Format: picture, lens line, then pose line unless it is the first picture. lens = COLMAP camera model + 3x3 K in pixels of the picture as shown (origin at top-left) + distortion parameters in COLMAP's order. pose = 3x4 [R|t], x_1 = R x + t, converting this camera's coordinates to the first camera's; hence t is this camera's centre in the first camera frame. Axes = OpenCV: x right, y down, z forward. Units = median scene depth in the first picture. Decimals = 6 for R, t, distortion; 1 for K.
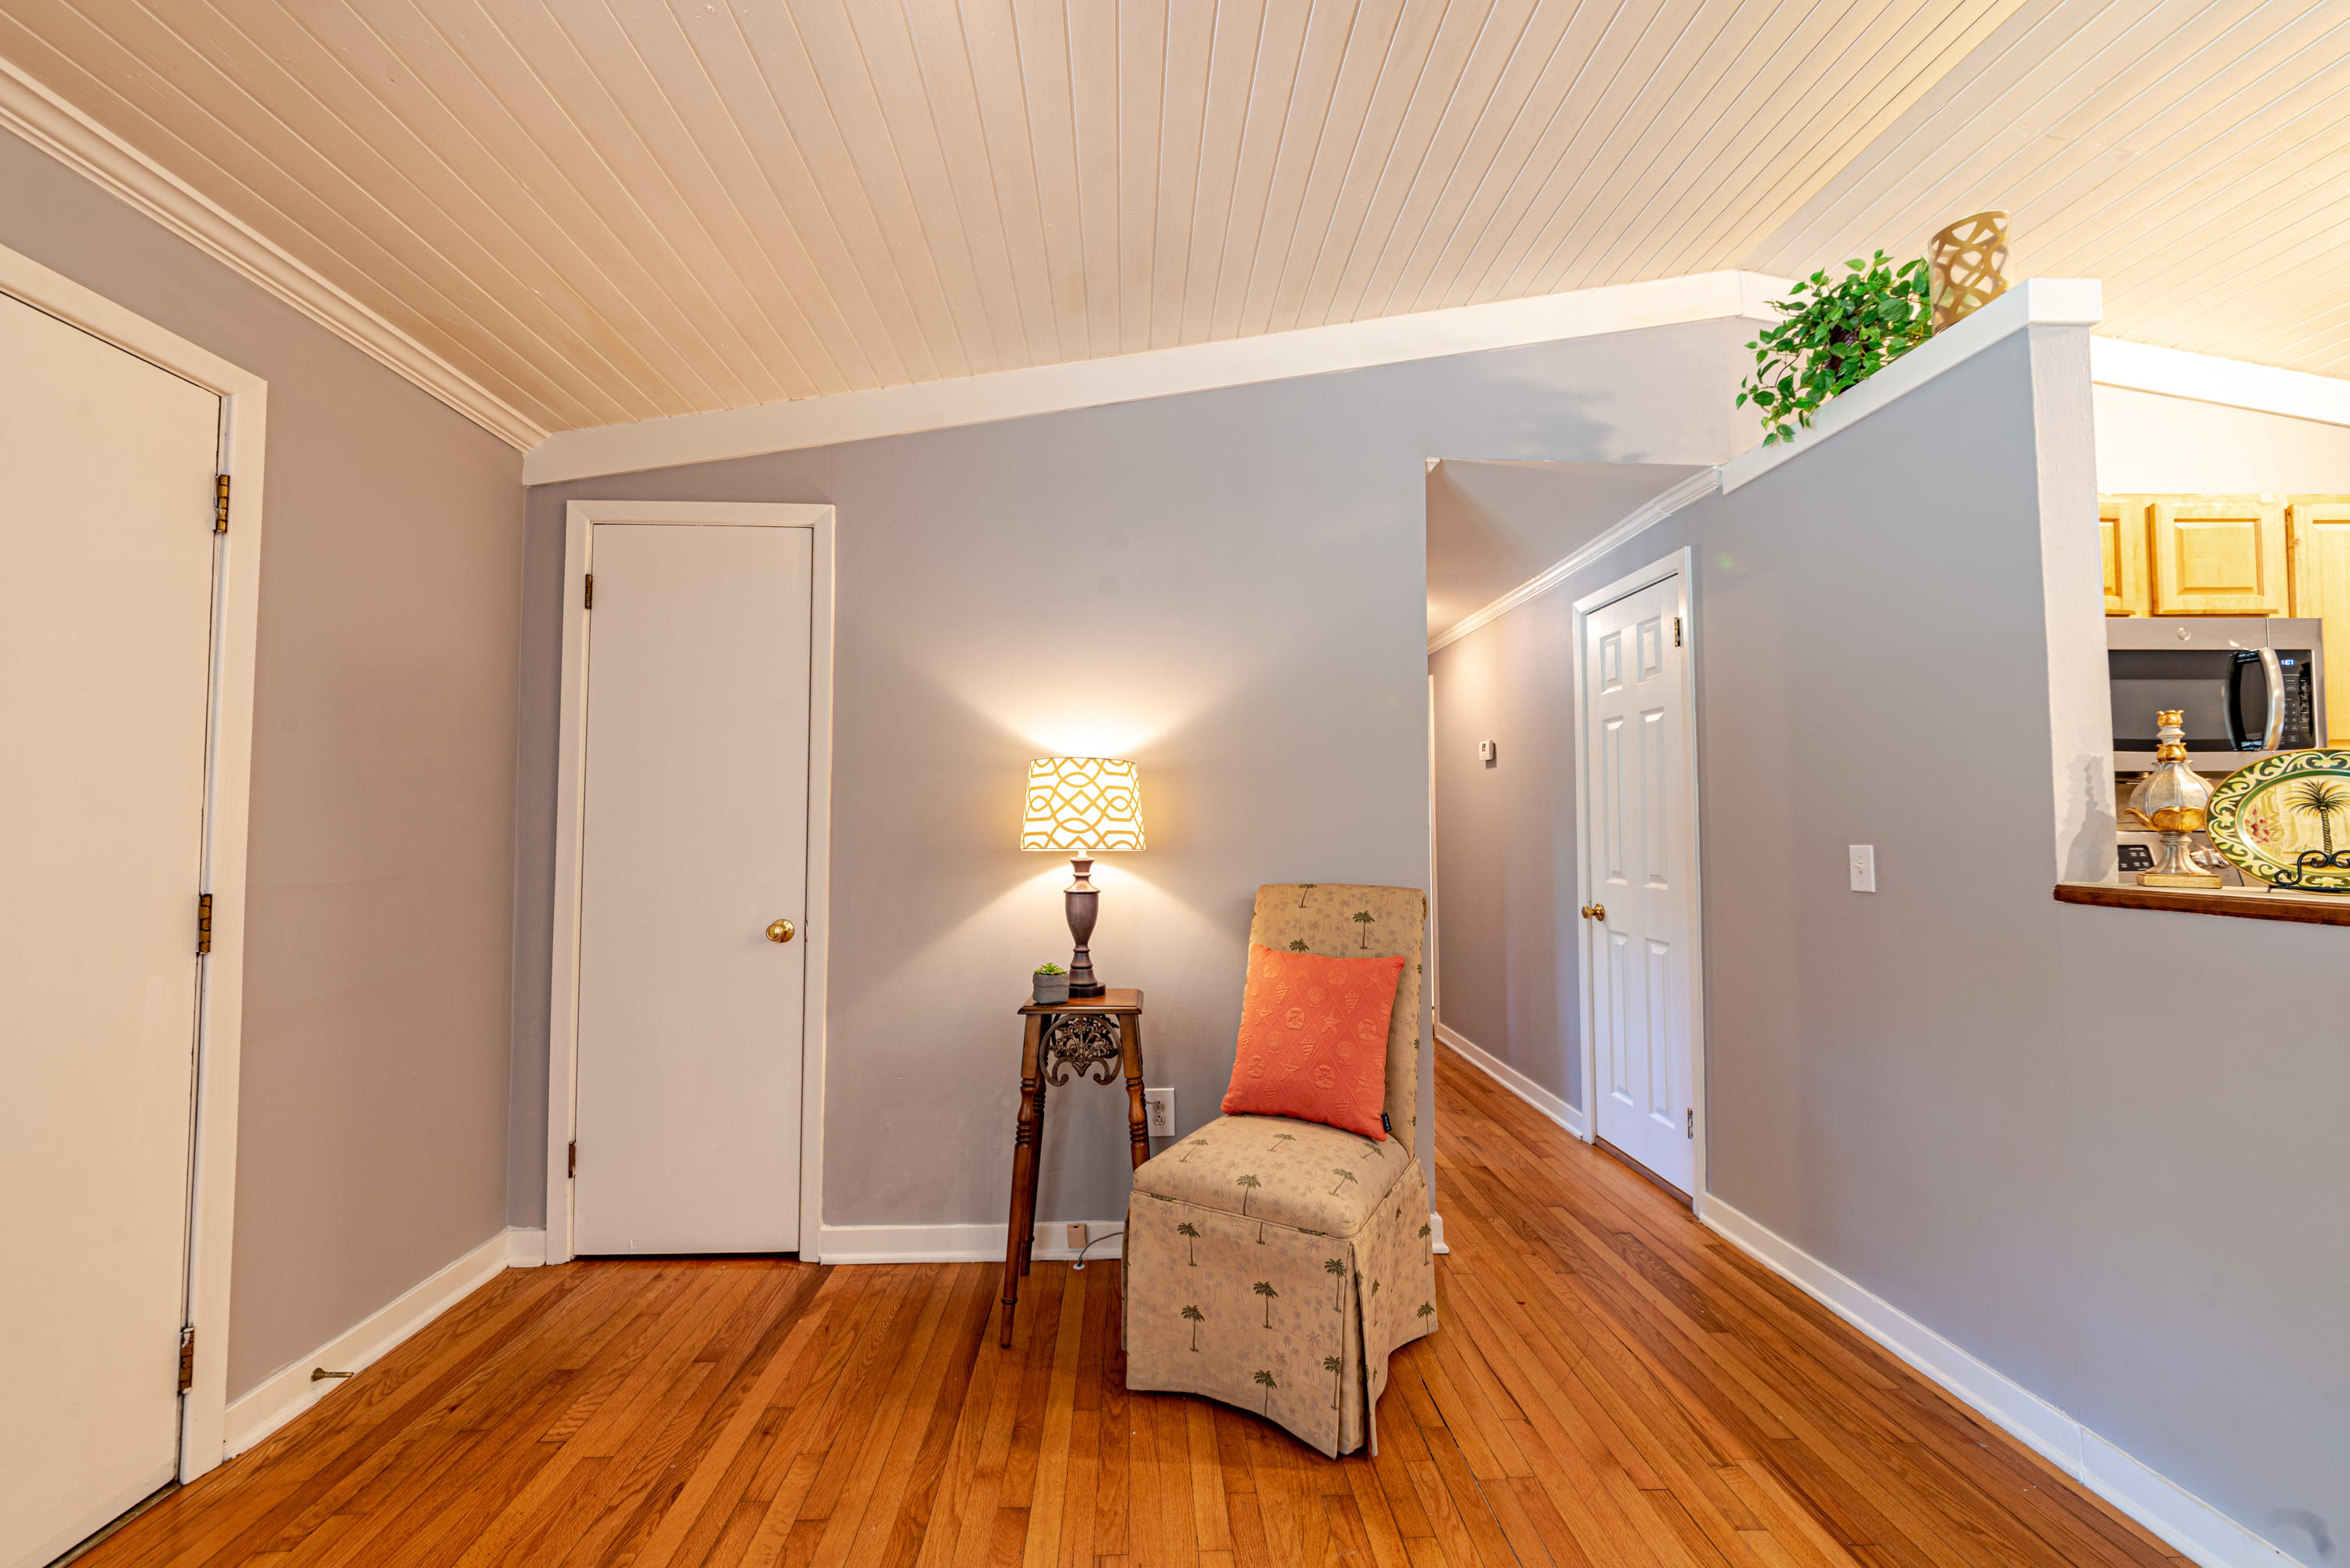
lens RADIAL K [[912.1, 0, 1172.5], [0, 912.1, 790.6], [0, 0, 1]] dist [-0.007013, 0.002253]
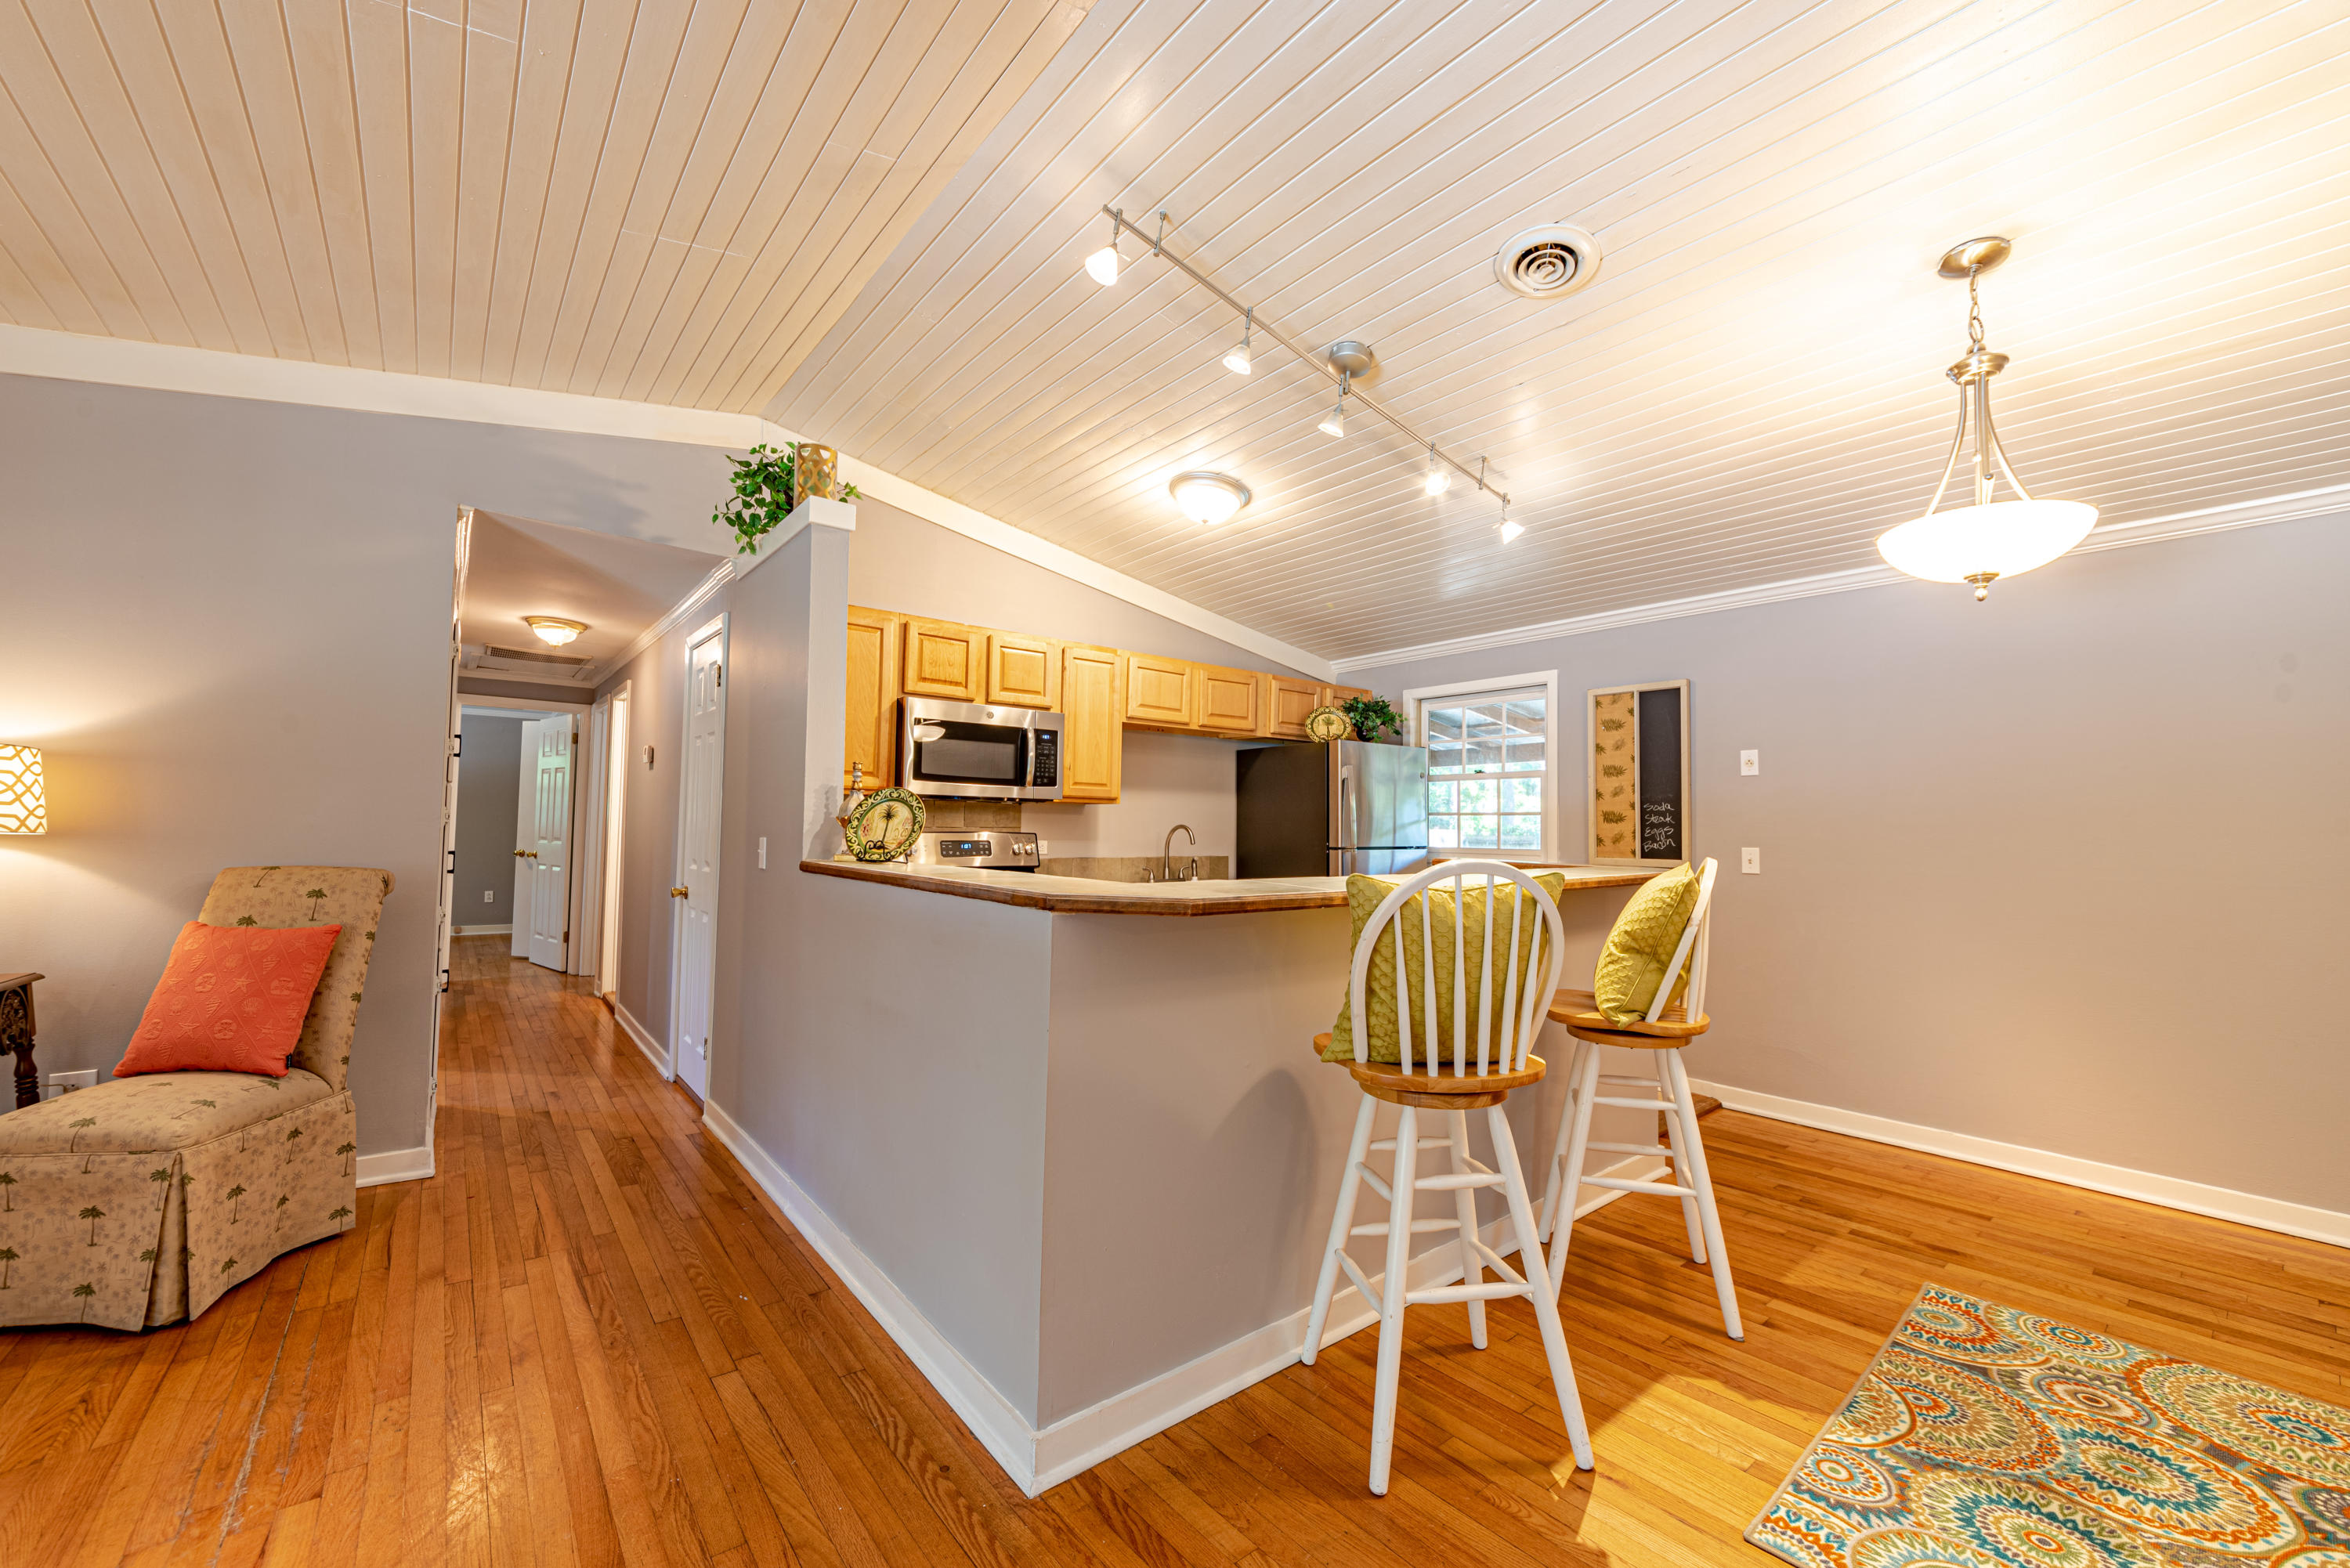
lens RADIAL K [[912.1, 0, 1171.2], [0, 912.1, 793.3], [0, 0, 1]] dist [-0.007013, 0.002253]
pose [[0.807475, 0.042041, 0.588401, 0.398347], [-0.044243, 0.998964, -0.010661, -0.024928], [-0.588240, -0.017424, 0.808499, -0.569497]]
